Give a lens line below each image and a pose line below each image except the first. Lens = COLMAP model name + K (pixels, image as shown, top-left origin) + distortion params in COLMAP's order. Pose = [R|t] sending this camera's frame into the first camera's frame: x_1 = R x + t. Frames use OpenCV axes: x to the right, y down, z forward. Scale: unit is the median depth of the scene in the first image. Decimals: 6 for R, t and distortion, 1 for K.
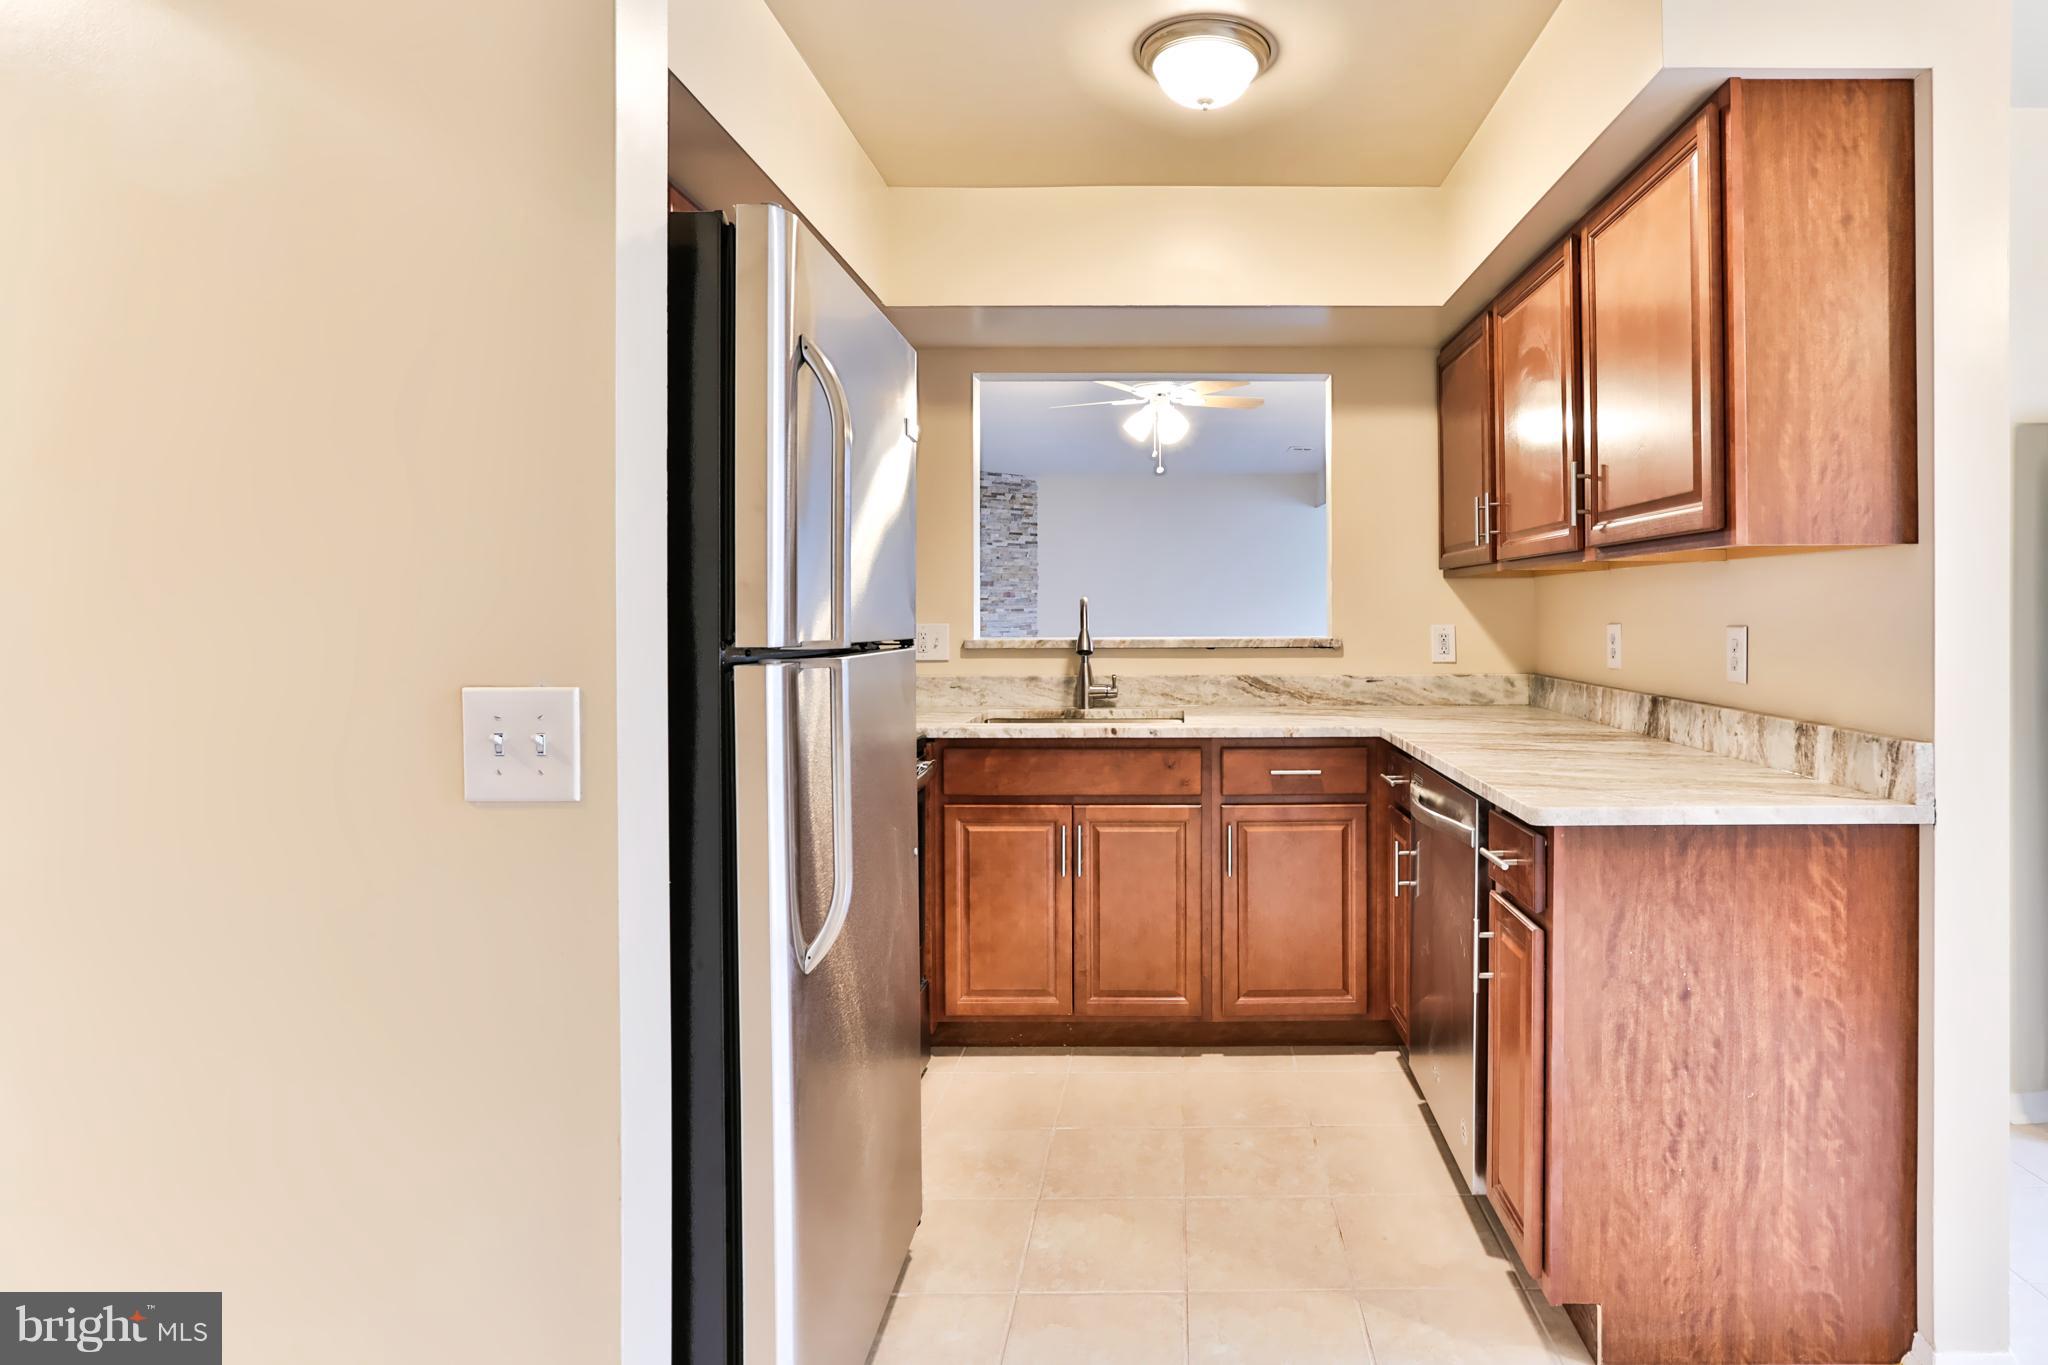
lens RADIAL K [[1084.3, 0, 1164.6], [0, 1084.3, 609.3], [0, 0, 1]] dist [-0.004098, 0.000435]
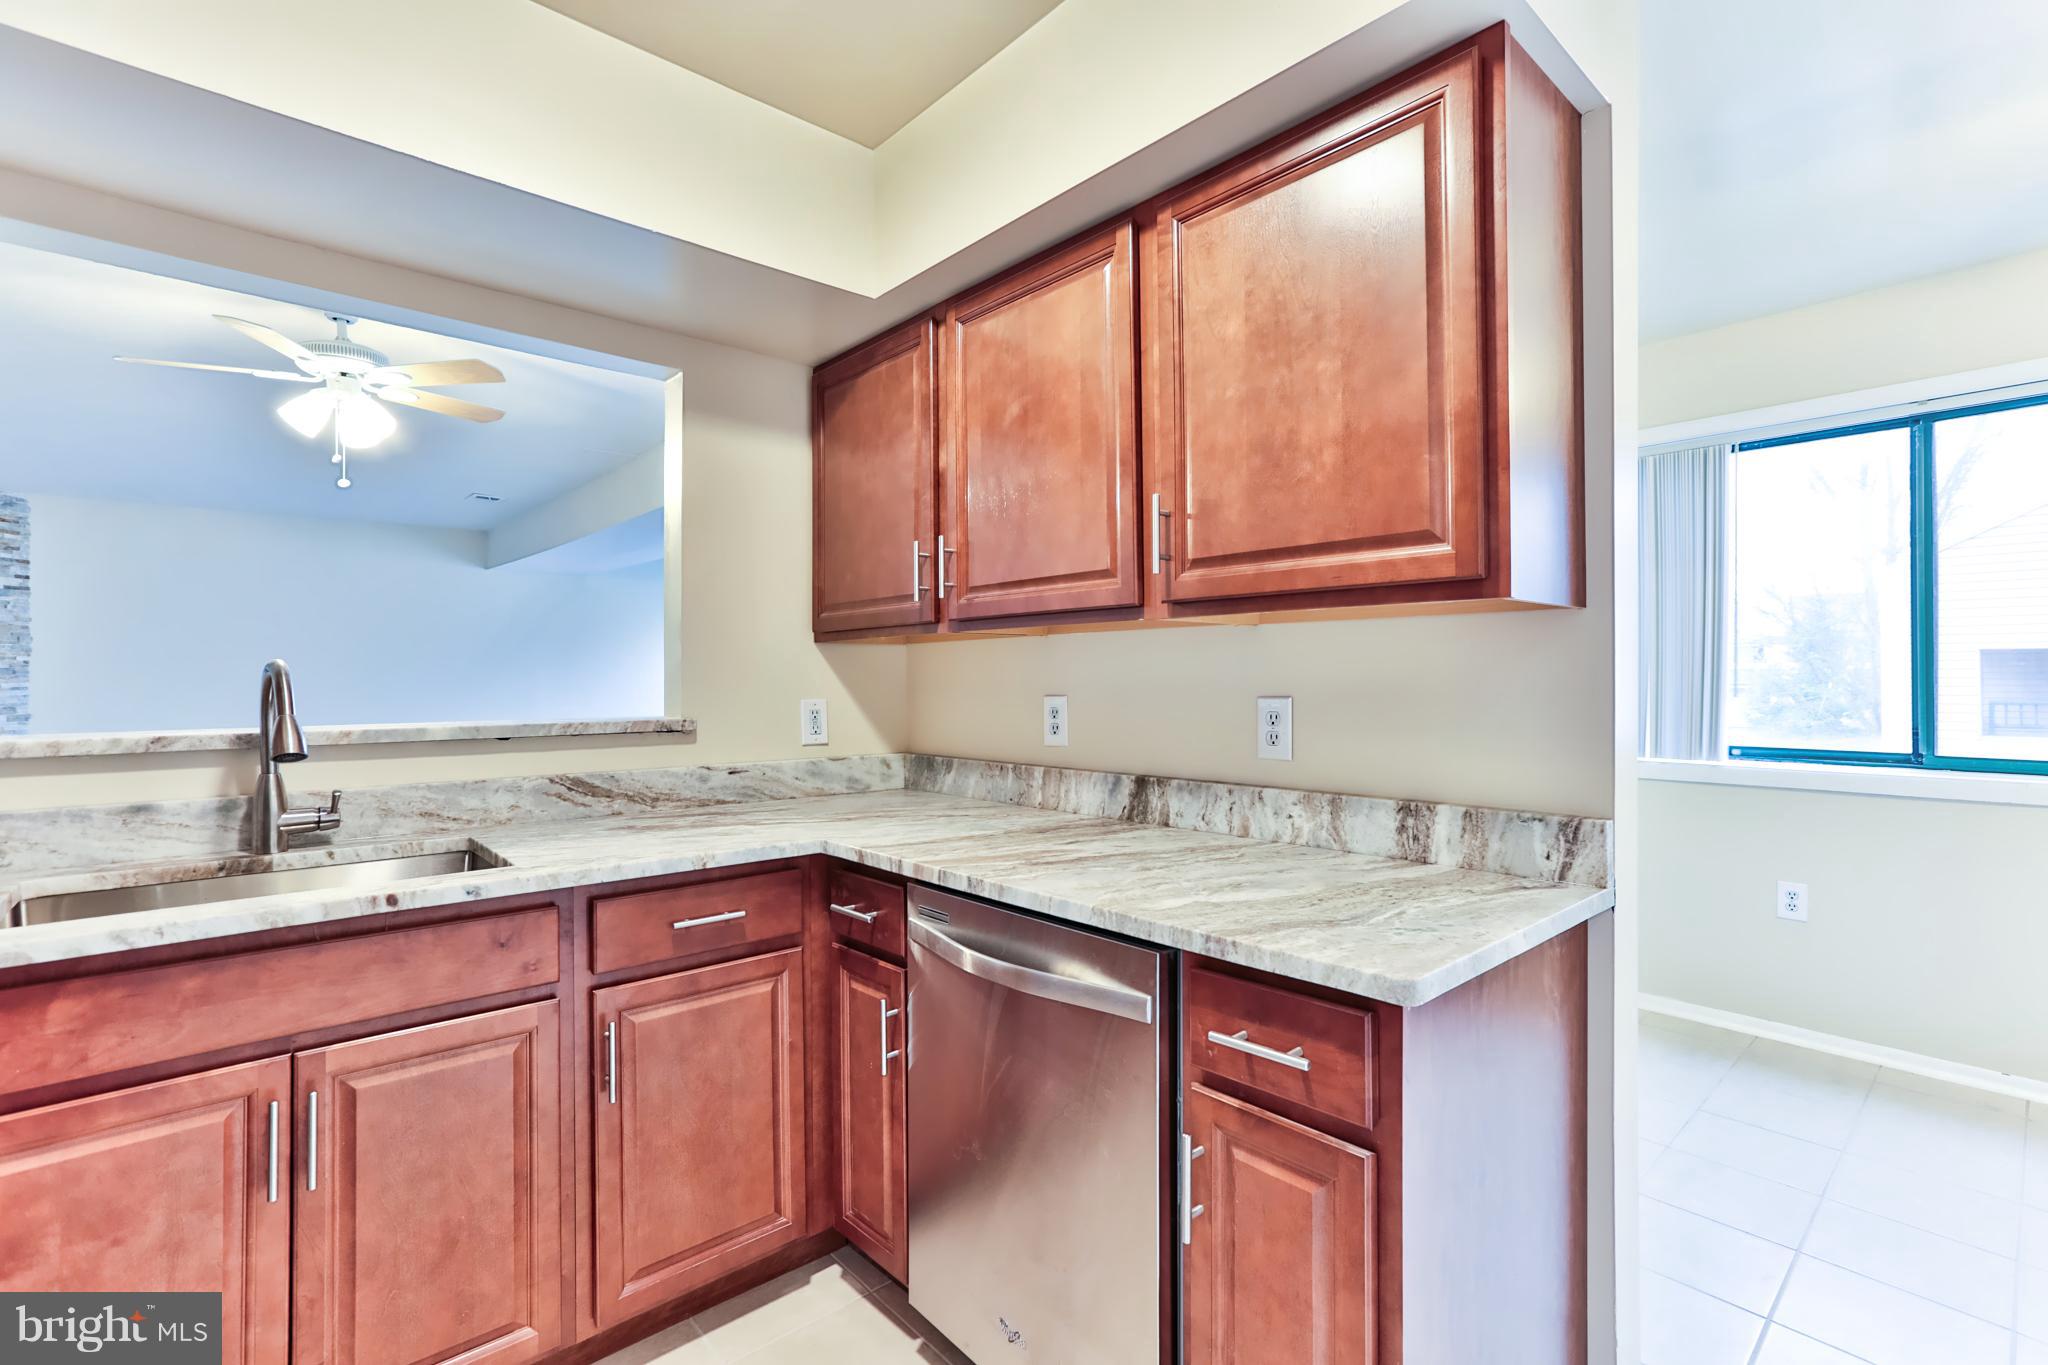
lens RADIAL K [[931.7, 0, 1018.3], [0, 931.7, 674.6], [0, 0, 1]] dist [-0.029570, 0.022387]
pose [[0.748782, 0.004447, 0.662802, -0.119486], [0.002287, 0.999954, -0.009292, 0.002637], [-0.662813, 0.008474, 0.748737, 0.435001]]
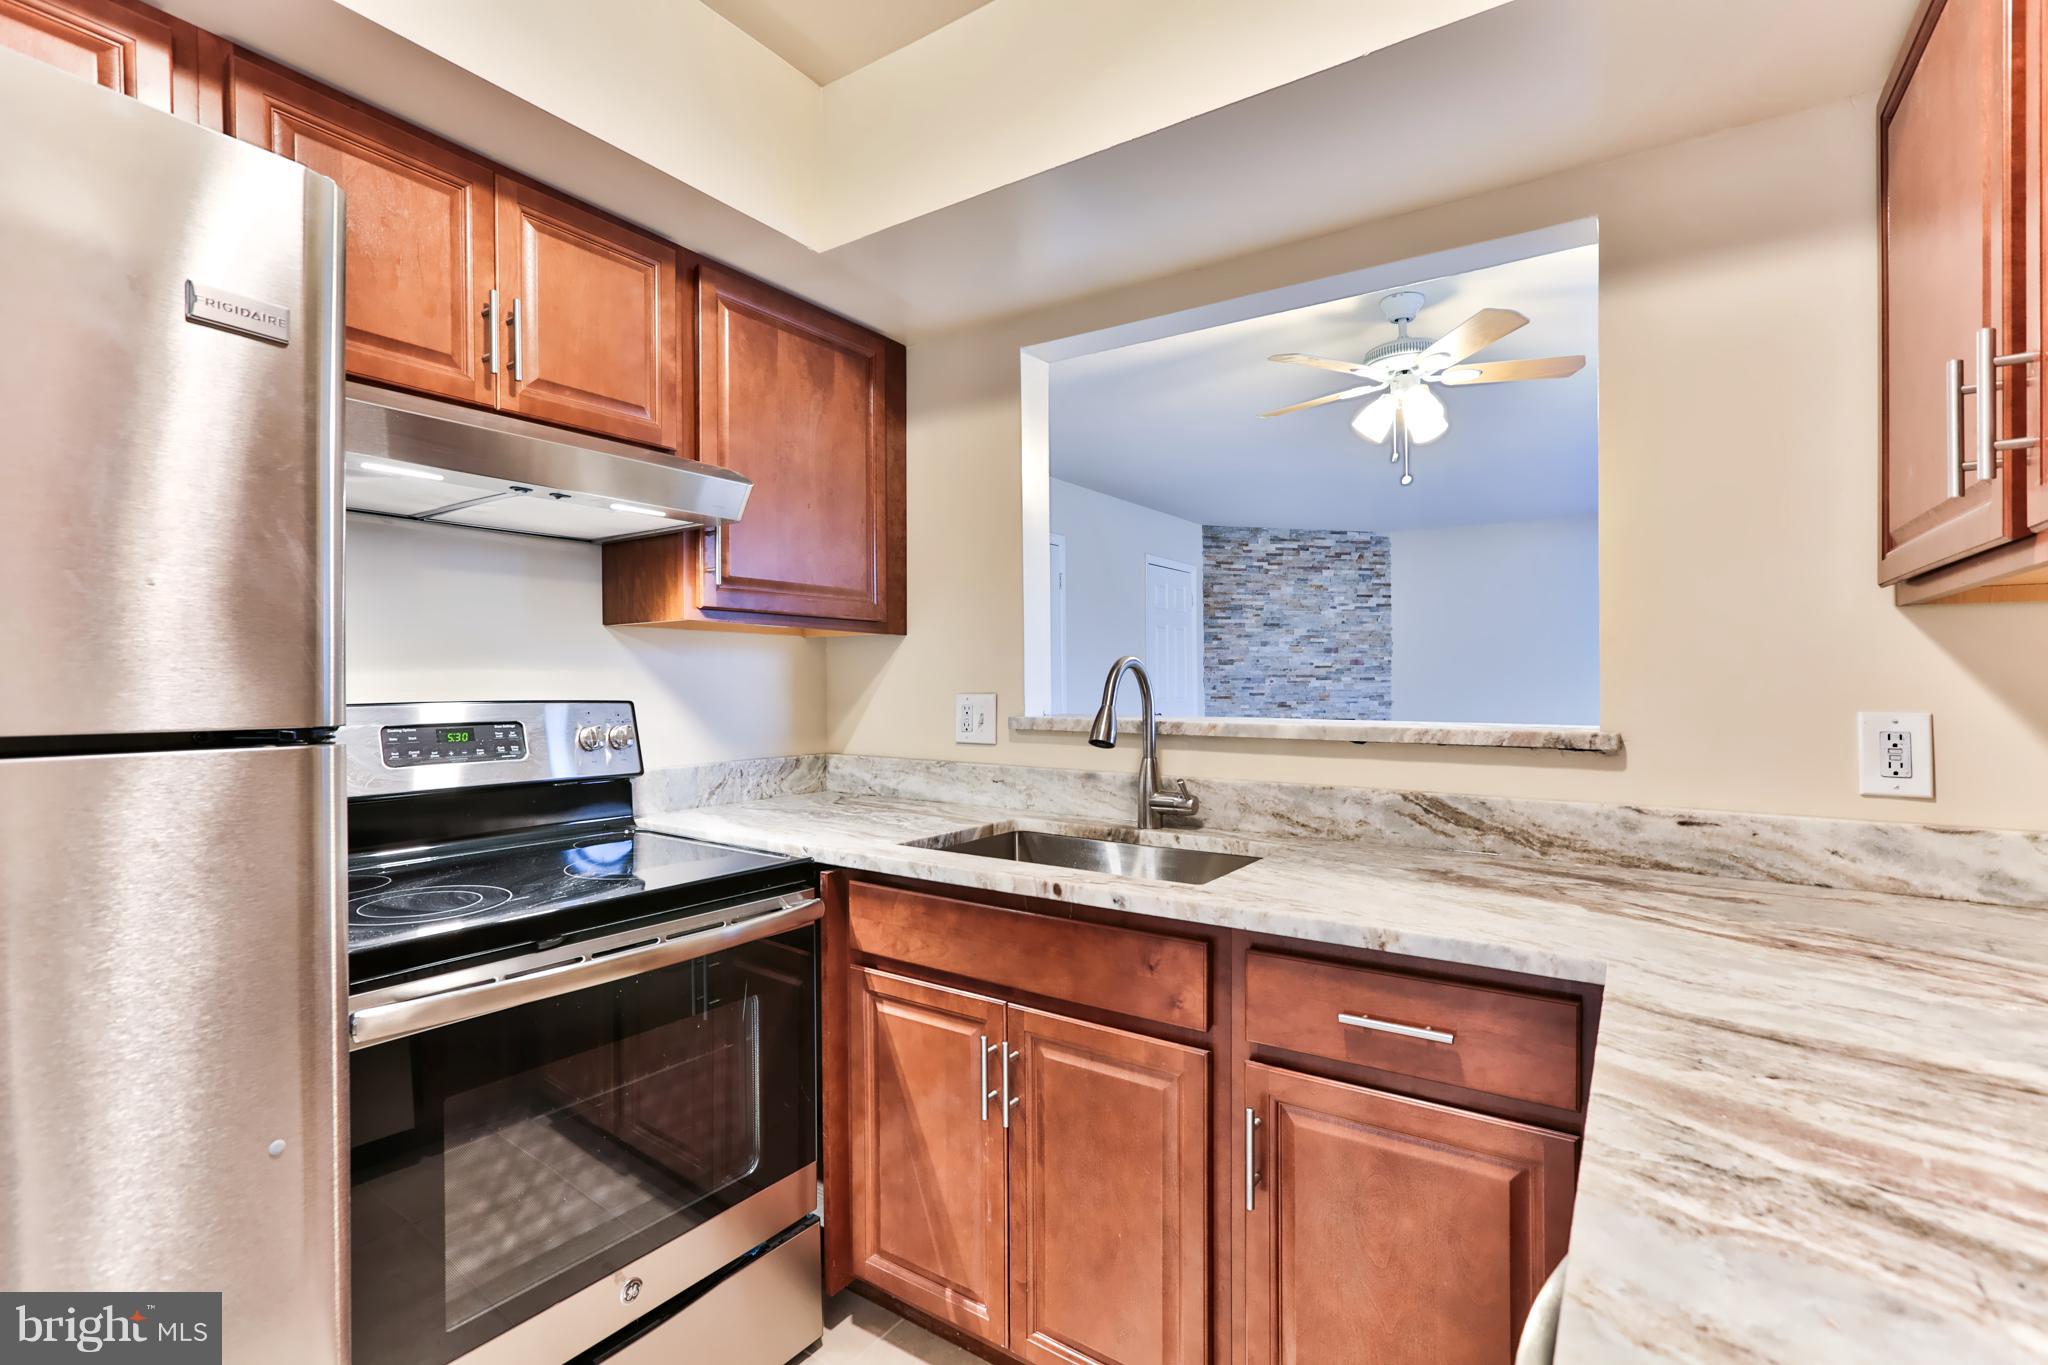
lens RADIAL K [[931.7, 0, 1018.3], [0, 931.7, 674.6], [0, 0, 1]] dist [-0.029570, 0.022387]
pose [[0.824956, 0.000325, -0.565196, 0.210782], [-0.002621, 0.999991, -0.003251, 0.001732], [0.565190, 0.004163, 0.824950, 0.584676]]
